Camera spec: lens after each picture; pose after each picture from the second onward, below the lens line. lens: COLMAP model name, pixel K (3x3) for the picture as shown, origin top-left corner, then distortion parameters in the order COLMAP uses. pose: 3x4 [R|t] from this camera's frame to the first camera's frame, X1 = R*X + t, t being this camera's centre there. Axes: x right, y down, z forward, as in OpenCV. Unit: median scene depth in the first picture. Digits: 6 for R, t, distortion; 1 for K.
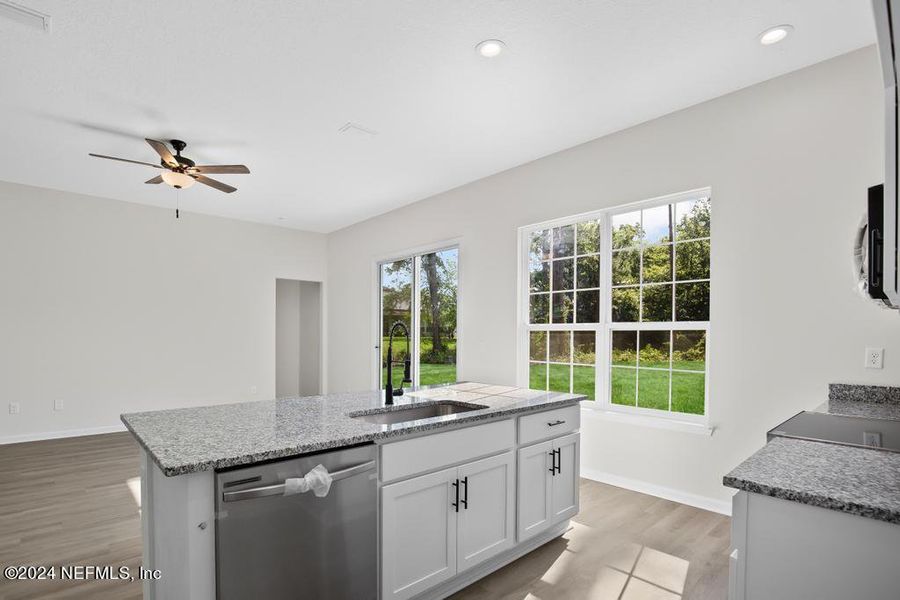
lens RADIAL K [[446.6, 0, 454.3], [0, 446.6, 338.5], [0, 0, 1]] dist [-0.003105, -0.000451]
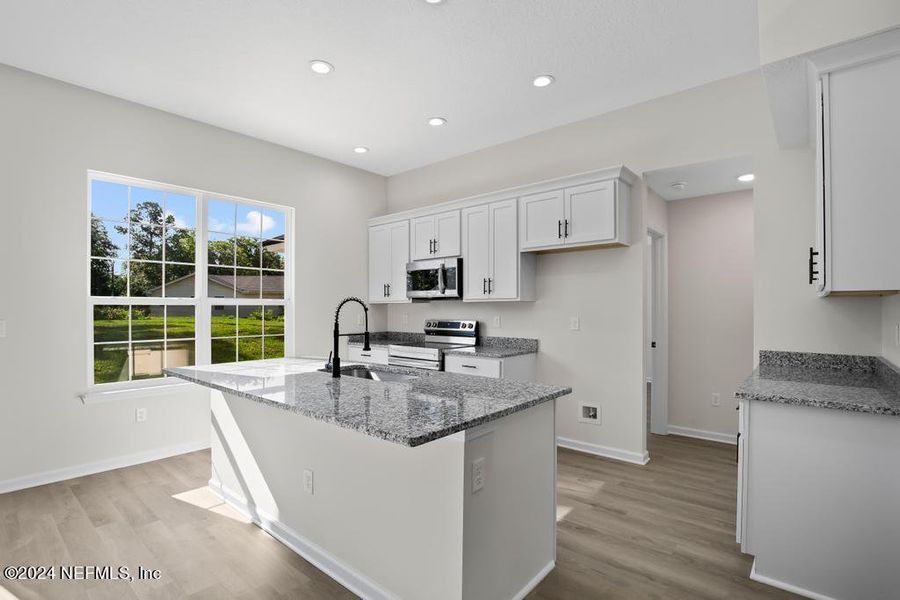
lens RADIAL K [[433.1, 0, 455.7], [0, 433.1, 305.3], [0, 0, 1]] dist [-0.029407, -0.000162]
pose [[-0.115084, 0.003773, 0.993349, -0.745786], [0.011118, 0.999935, -0.002510, -0.008752], [-0.993294, 0.010755, -0.115119, 0.533487]]
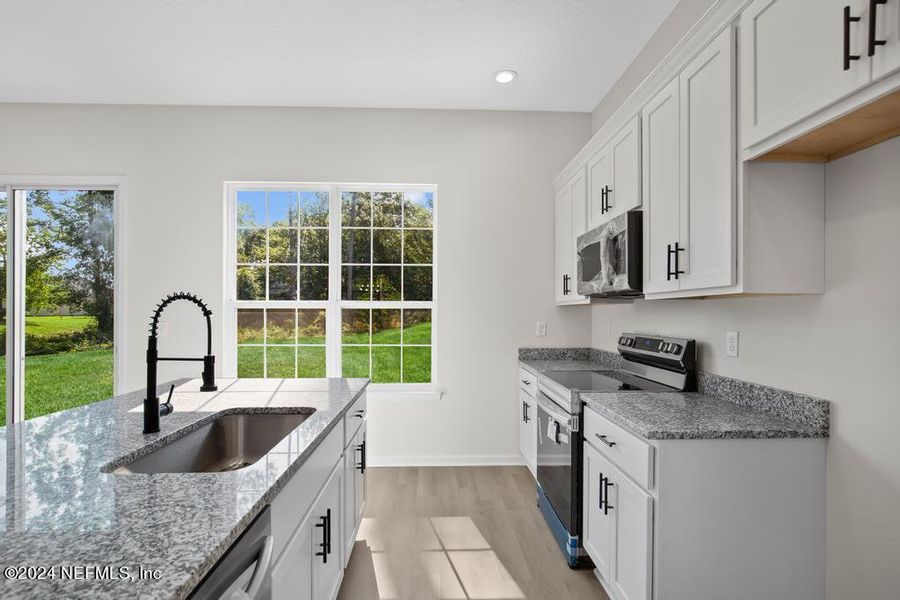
lens RADIAL K [[427.2, 0, 451.2], [0, 427.2, 311.3], [0, 0, 1]] dist [-0.000842, -0.000292]
pose [[0.655896, 0.000620, 0.754851, -0.197722], [0.008087, 0.999937, -0.007848, -0.002889], [-0.754808, 0.011252, 0.655849, 0.210571]]
